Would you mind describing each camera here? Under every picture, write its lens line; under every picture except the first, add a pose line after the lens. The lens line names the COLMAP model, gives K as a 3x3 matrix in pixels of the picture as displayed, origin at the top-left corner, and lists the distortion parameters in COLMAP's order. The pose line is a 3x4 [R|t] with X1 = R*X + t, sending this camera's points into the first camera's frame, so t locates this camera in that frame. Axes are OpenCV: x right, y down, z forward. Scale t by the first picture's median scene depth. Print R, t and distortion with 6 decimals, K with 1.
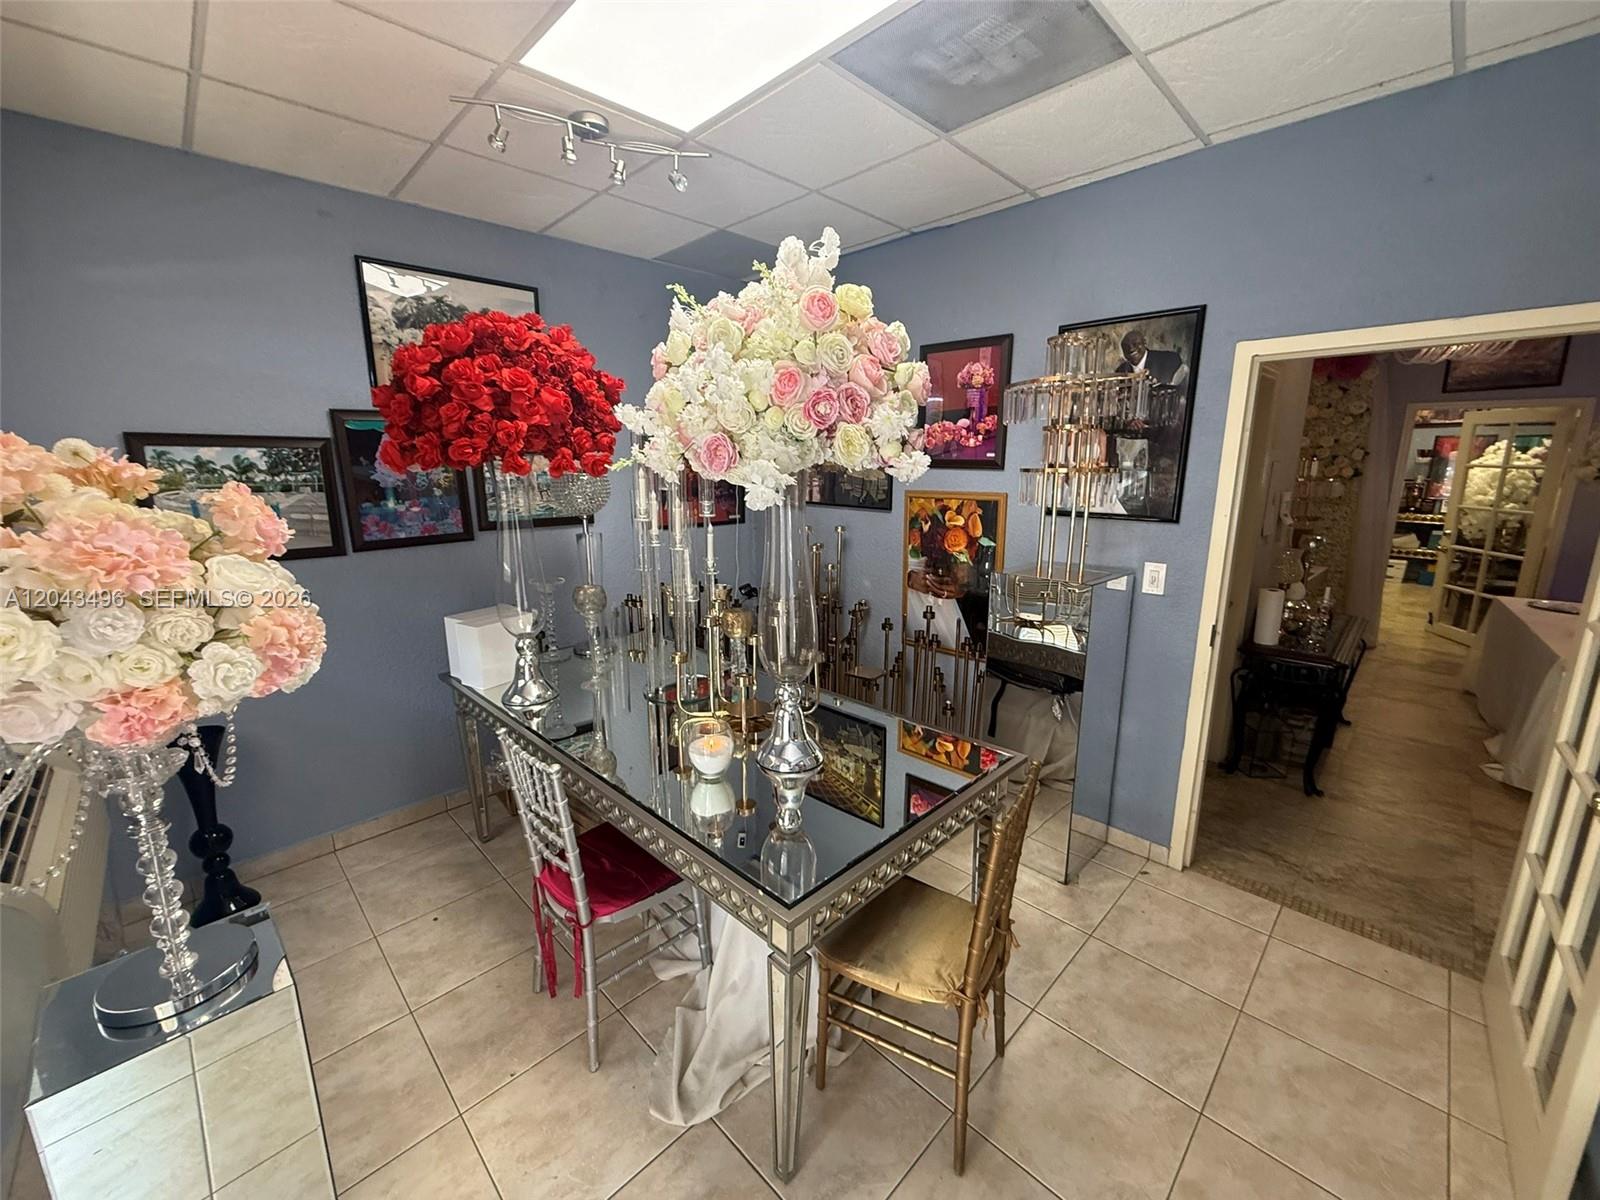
lens RADIAL K [[640.7, 0, 797.4], [0, 640.7, 595.8], [0, 0, 1]] dist [-0.001626, 0.000627]
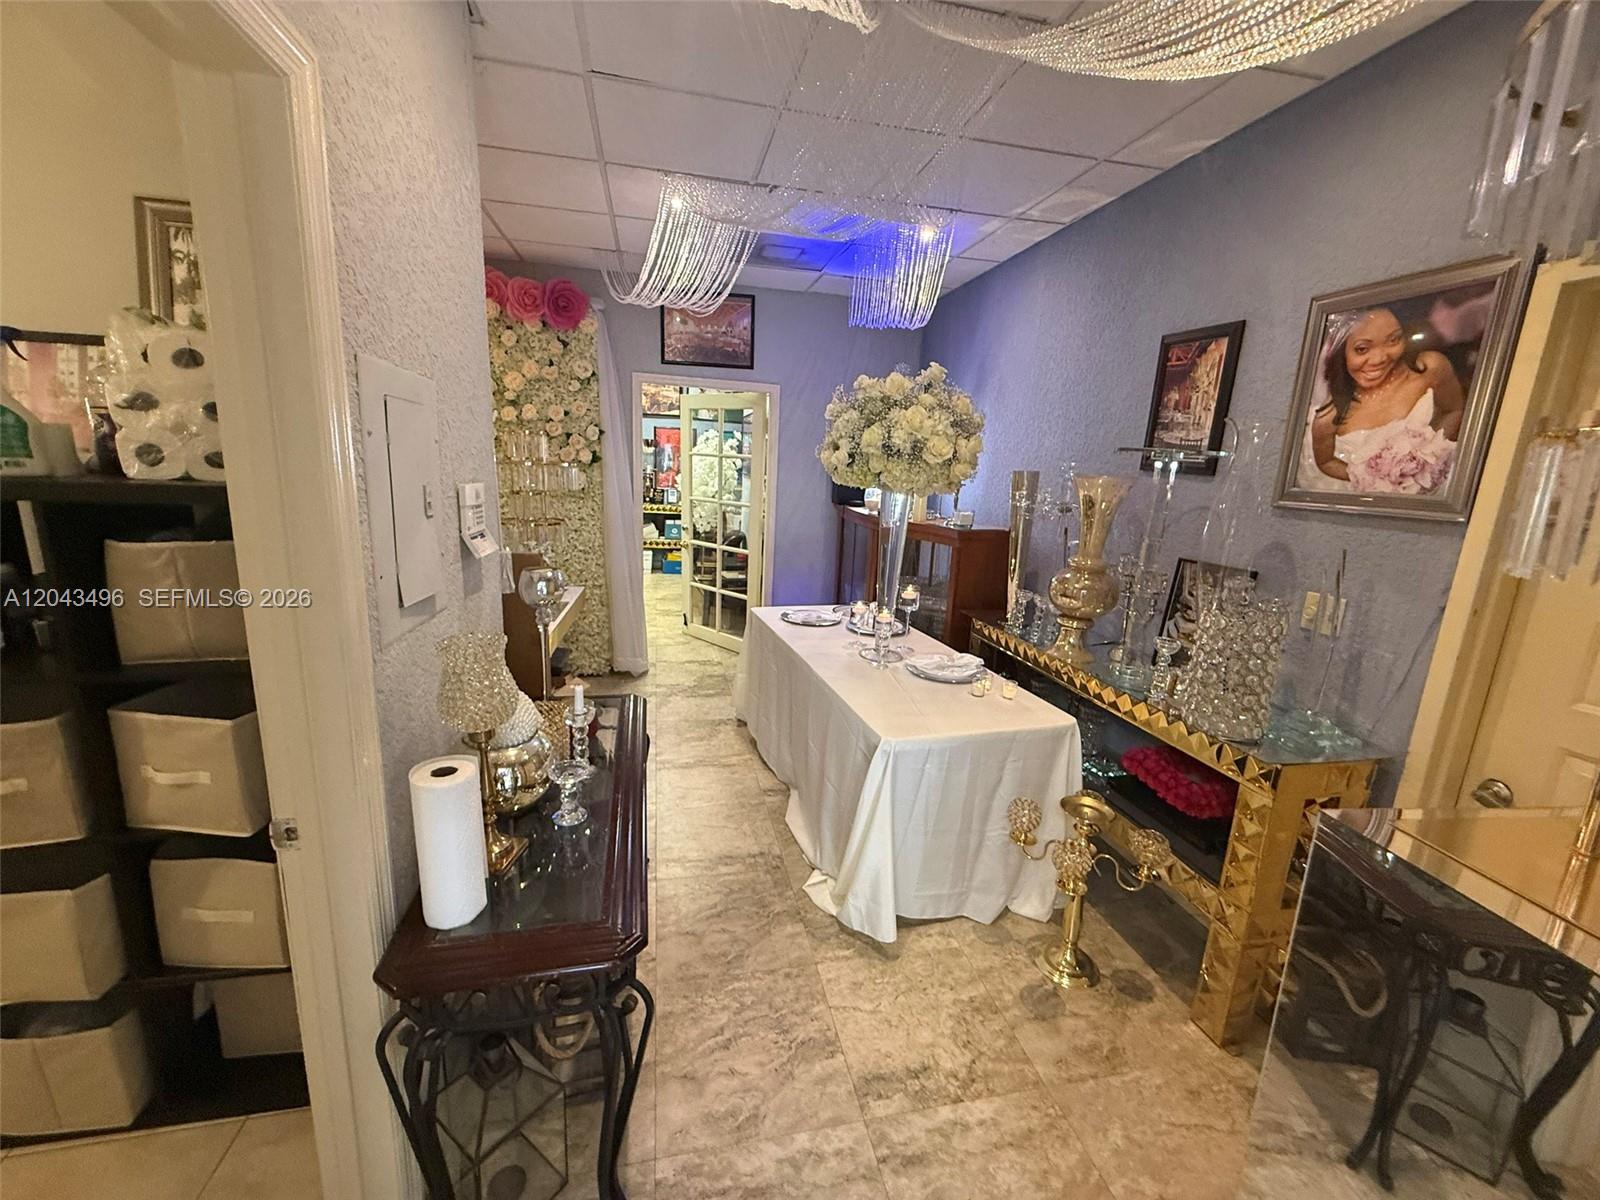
lens RADIAL K [[640.7, 0, 797.4], [0, 640.7, 595.8], [0, 0, 1]] dist [-0.001626, 0.000627]
pose [[0.538139, -0.145487, 0.830205, 0.342800], [0.131775, 0.987400, 0.087618, -0.063730], [-0.832491, 0.062250, 0.550530, 0.386530]]
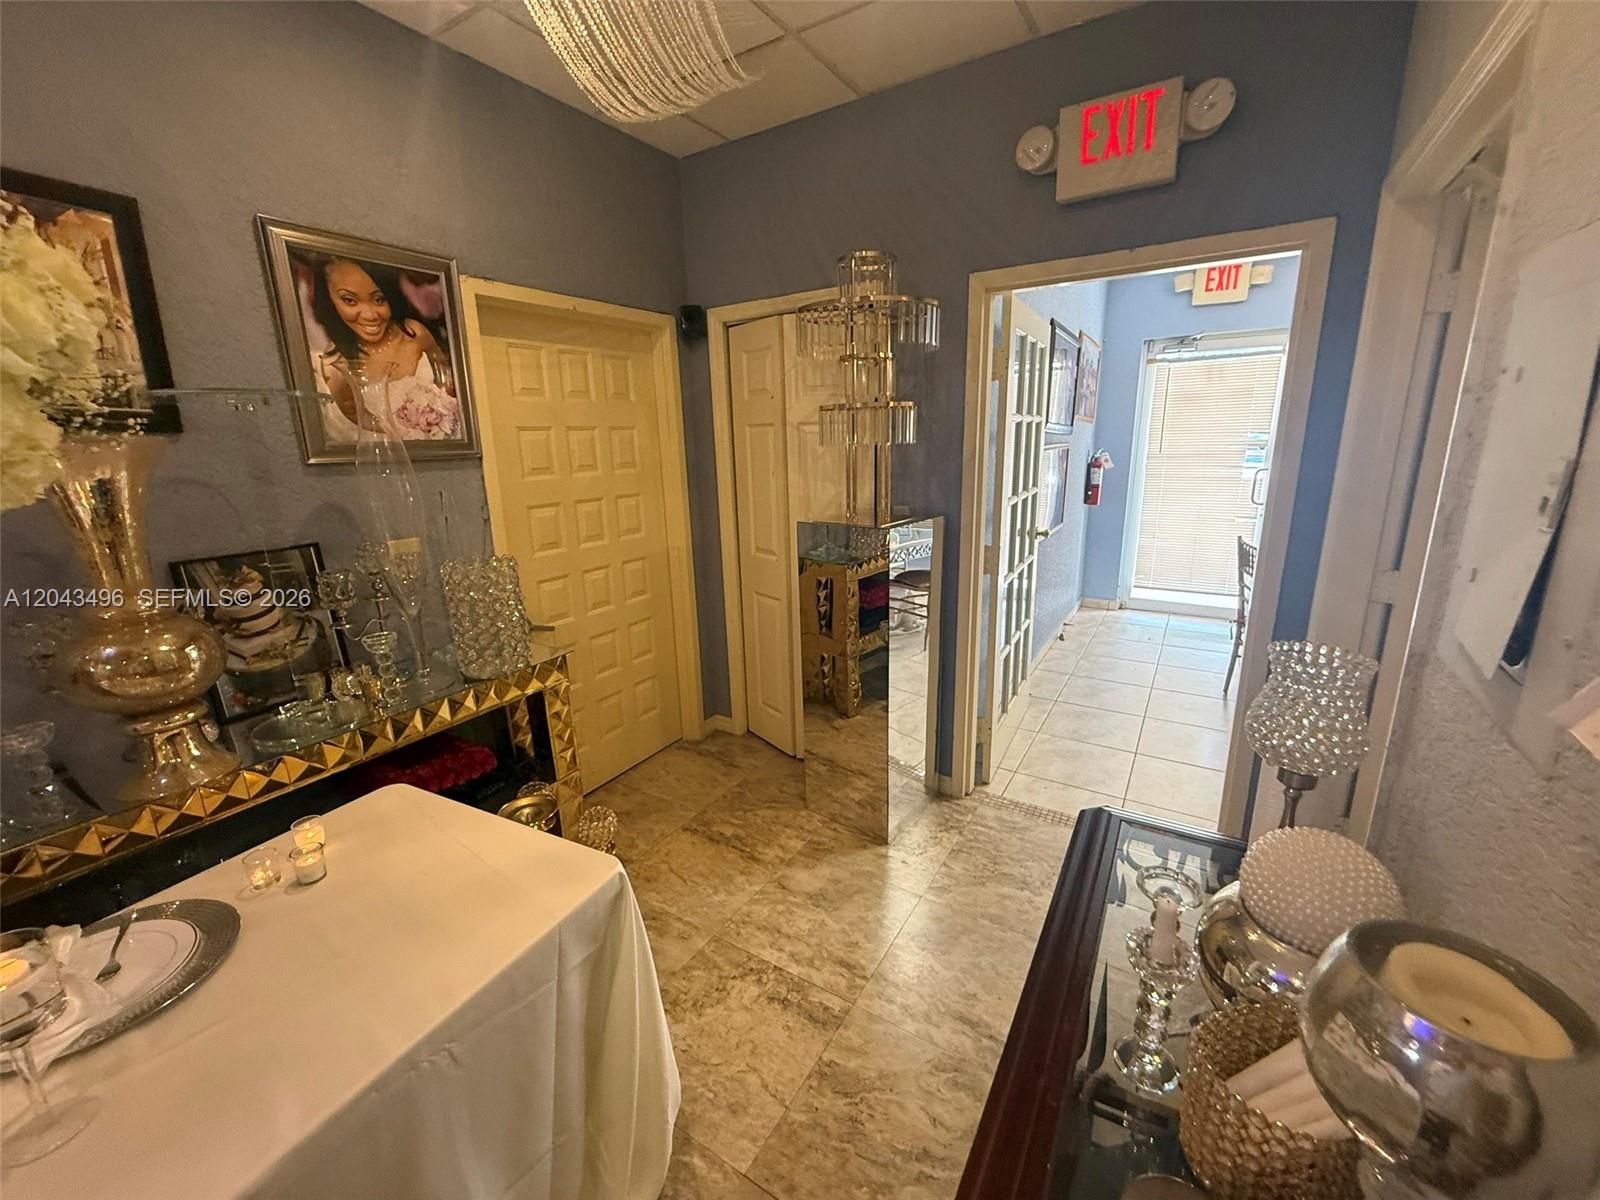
lens RADIAL K [[640.7, 0, 797.4], [0, 640.7, 595.8], [0, 0, 1]] dist [-0.001626, 0.000627]
pose [[-0.974891, 0.085908, -0.205443, 0.622004], [-0.011612, 0.901719, 0.432167, -0.124897], [0.222379, 0.423702, -0.878080, 0.704882]]
